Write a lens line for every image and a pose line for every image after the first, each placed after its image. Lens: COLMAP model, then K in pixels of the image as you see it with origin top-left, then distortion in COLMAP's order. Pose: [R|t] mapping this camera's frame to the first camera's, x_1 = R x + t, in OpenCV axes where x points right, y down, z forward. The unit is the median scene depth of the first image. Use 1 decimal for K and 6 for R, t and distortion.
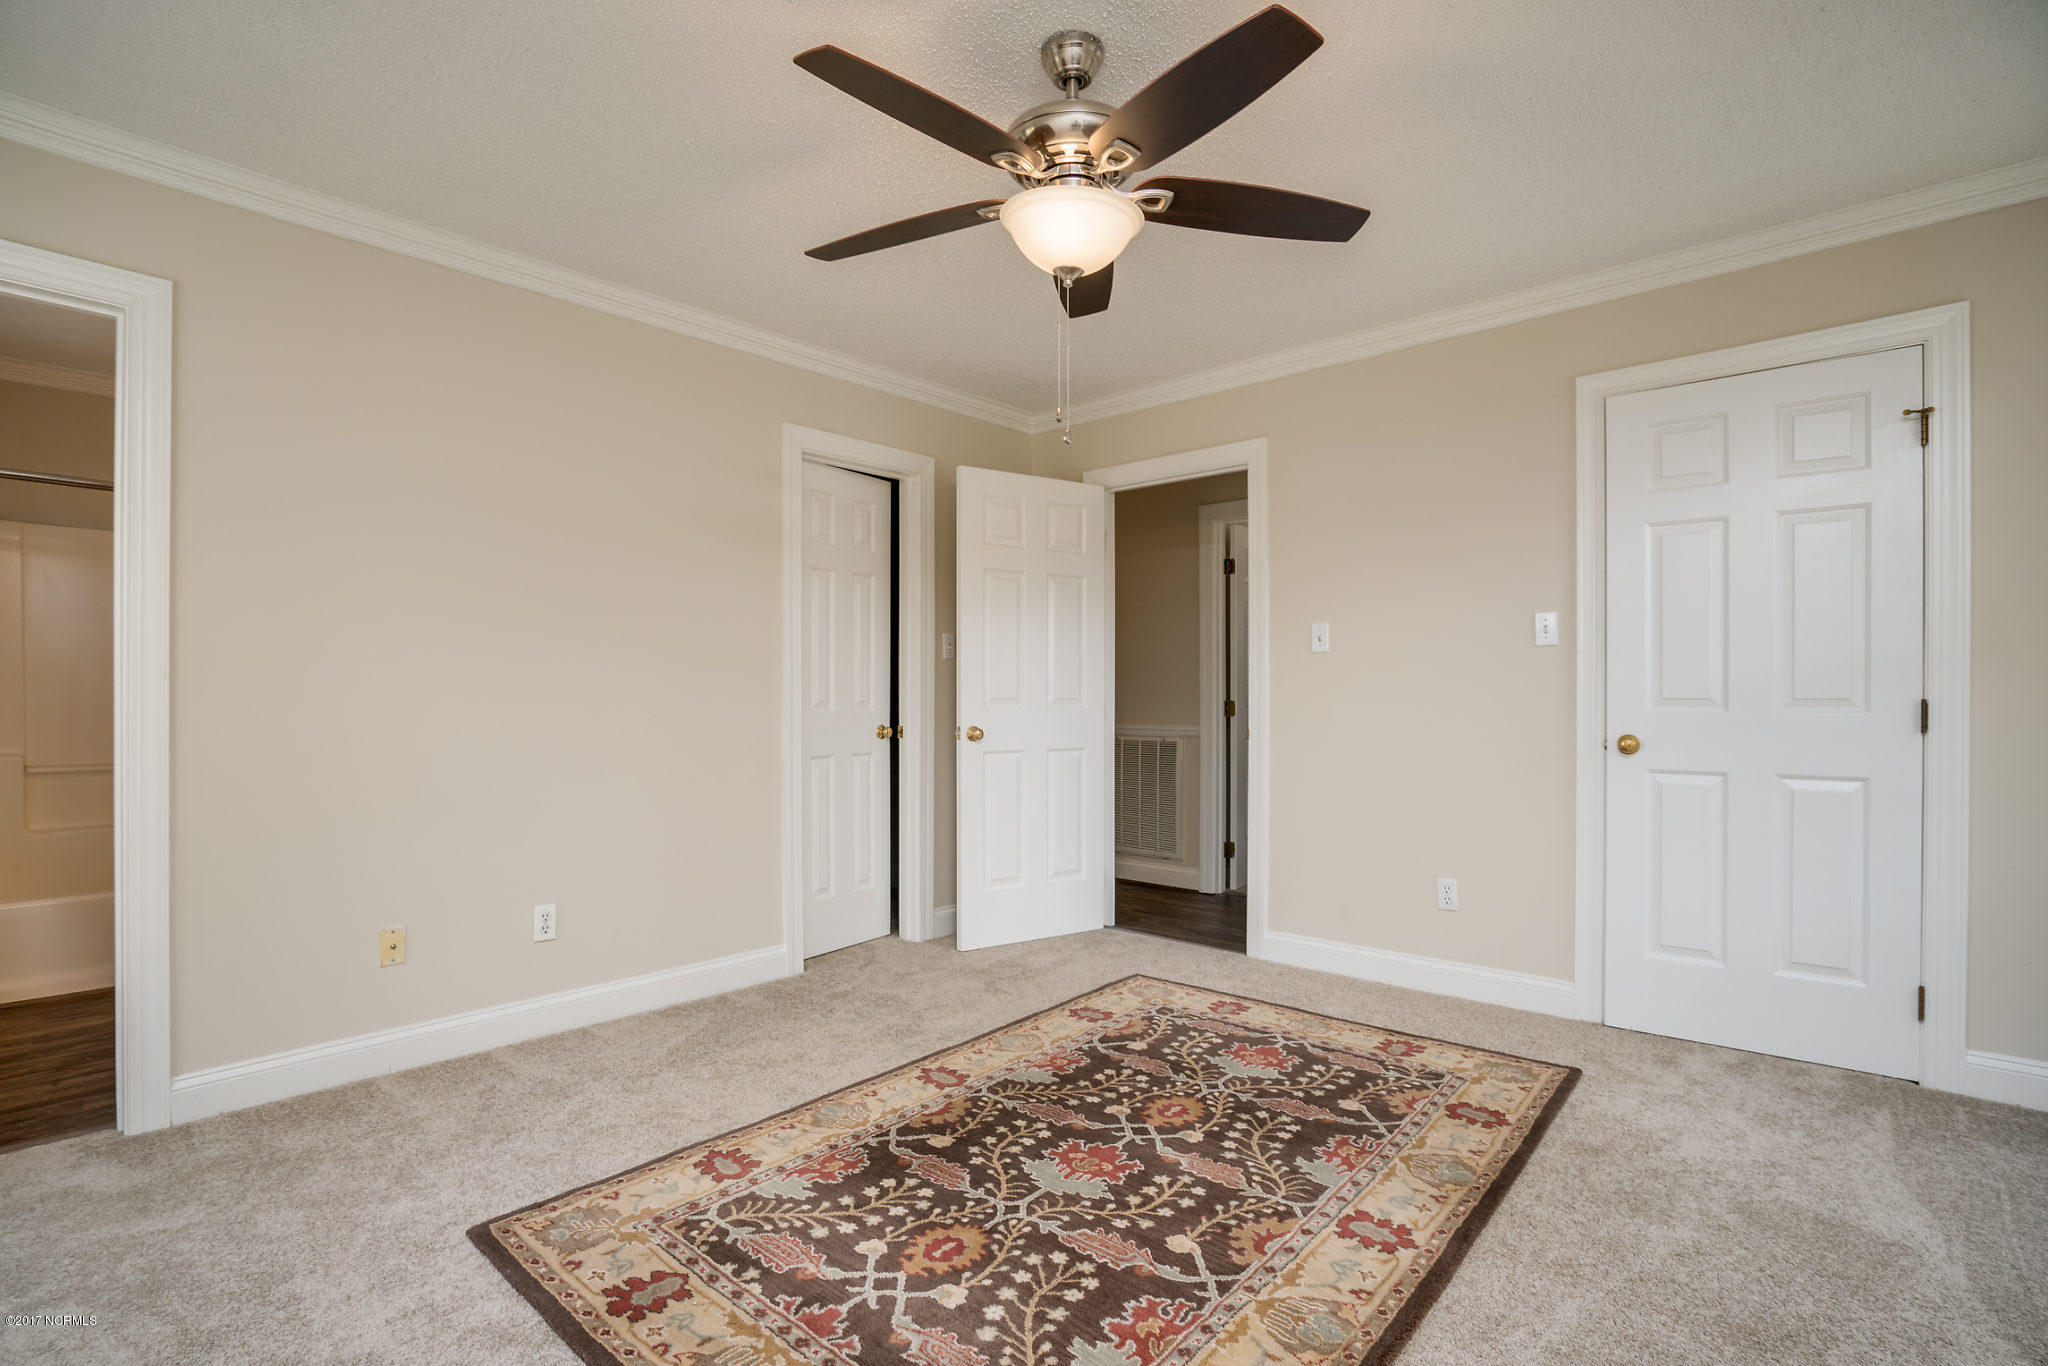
lens RADIAL K [[946.1, 0, 1032.6], [0, 946.1, 677.9], [0, 0, 1]] dist [-0.001082, -0.000017]
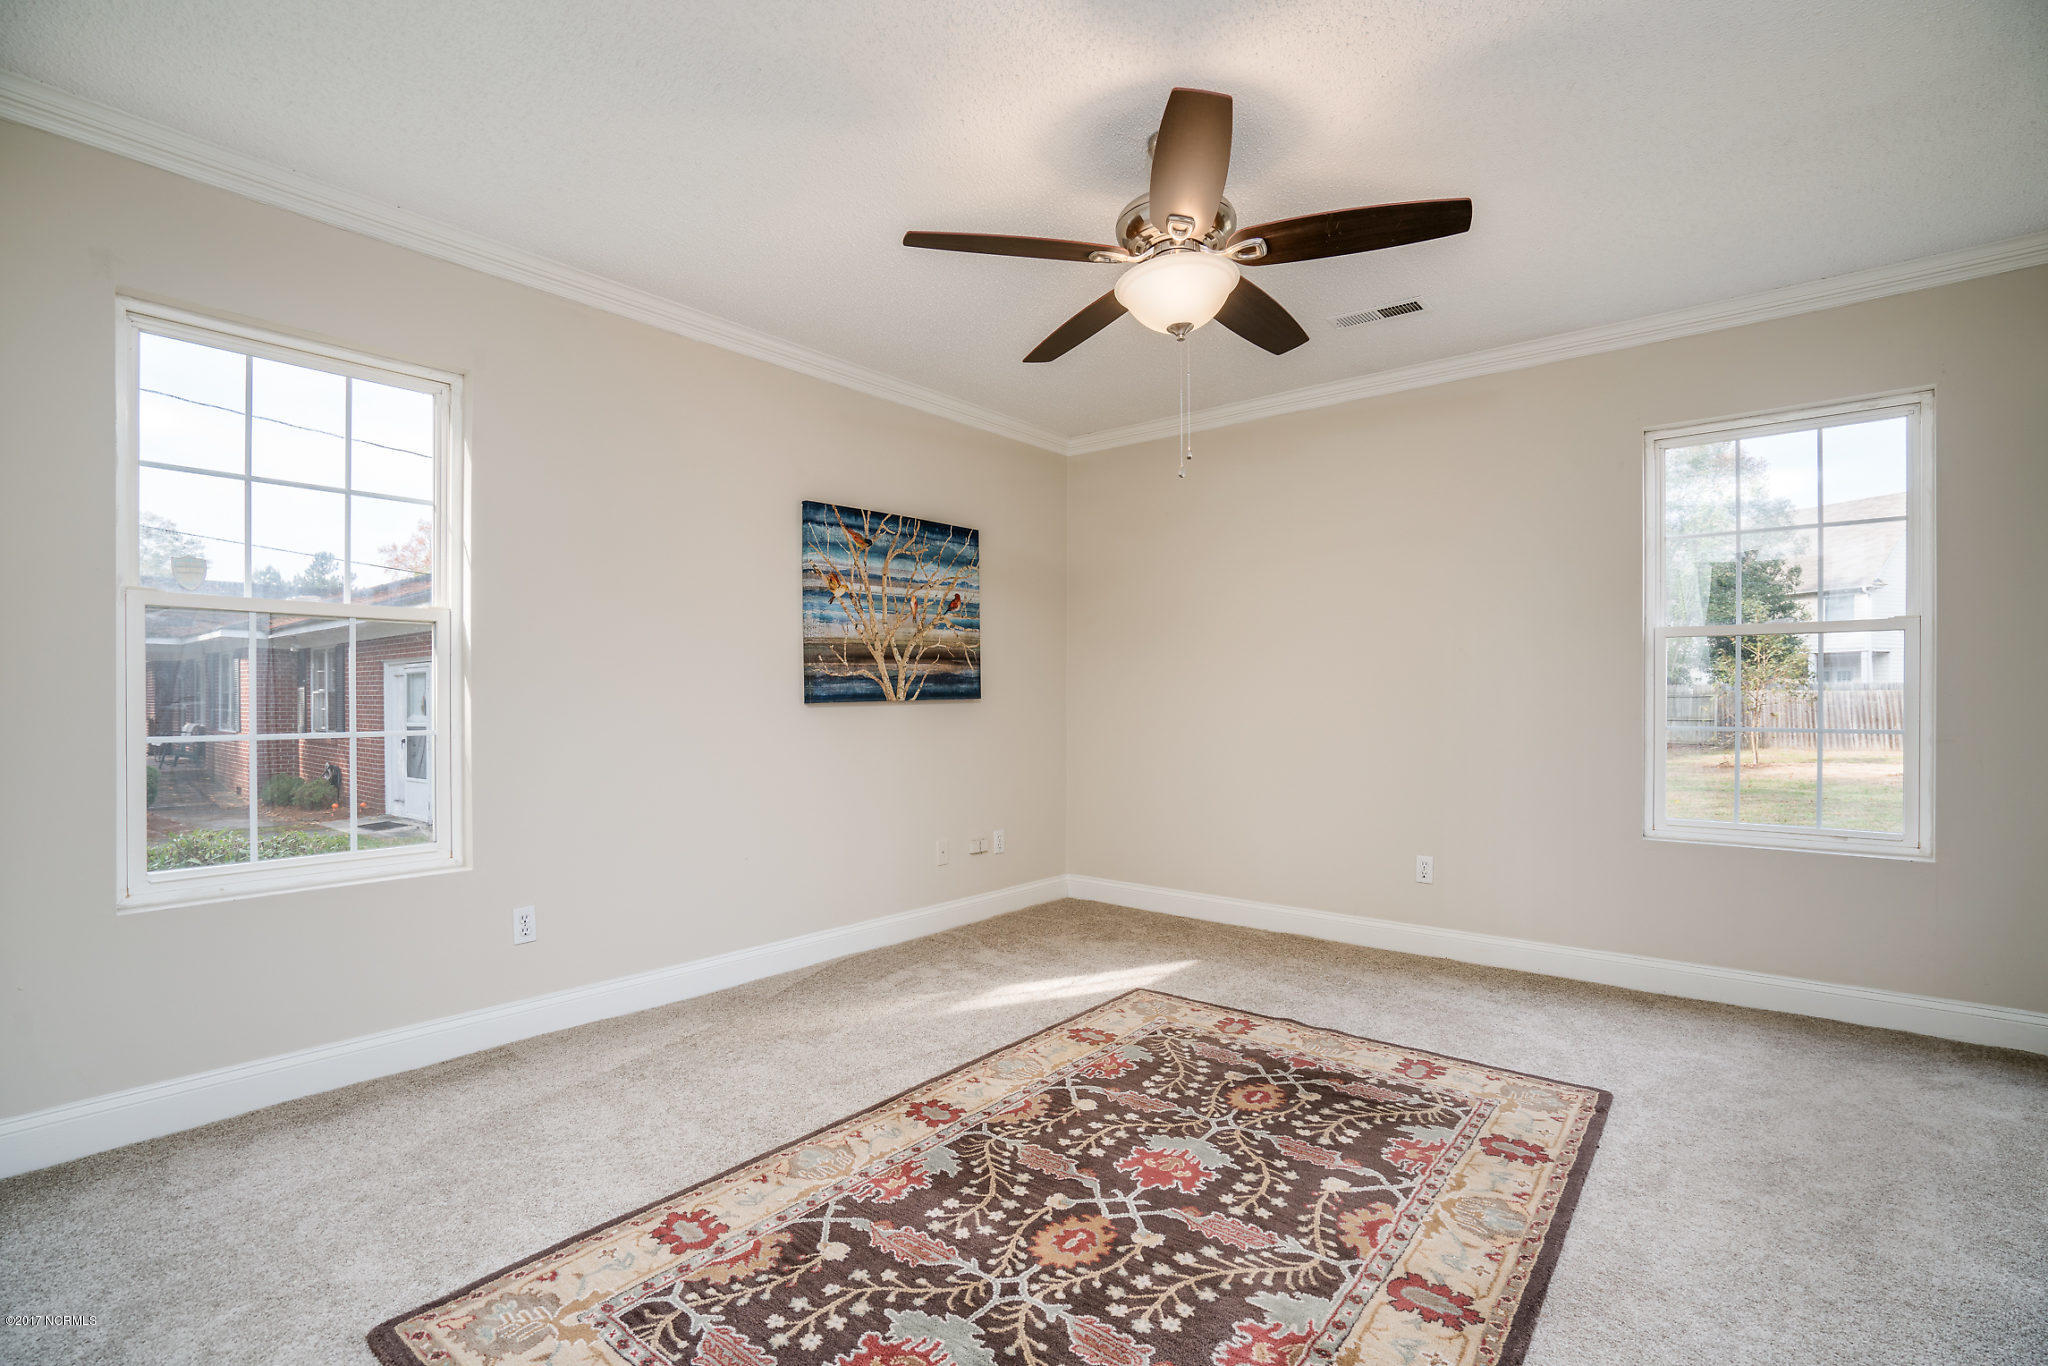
lens RADIAL K [[946.1, 0, 1033.6], [0, 946.1, 704.6], [0, 0, 1]] dist [-0.001082, -0.000017]
pose [[-0.999407, -0.003970, -0.034218, 0.222372], [-0.003538, 0.999914, -0.012657, 0.037832], [0.034265, -0.012528, -0.999334, 1.868611]]
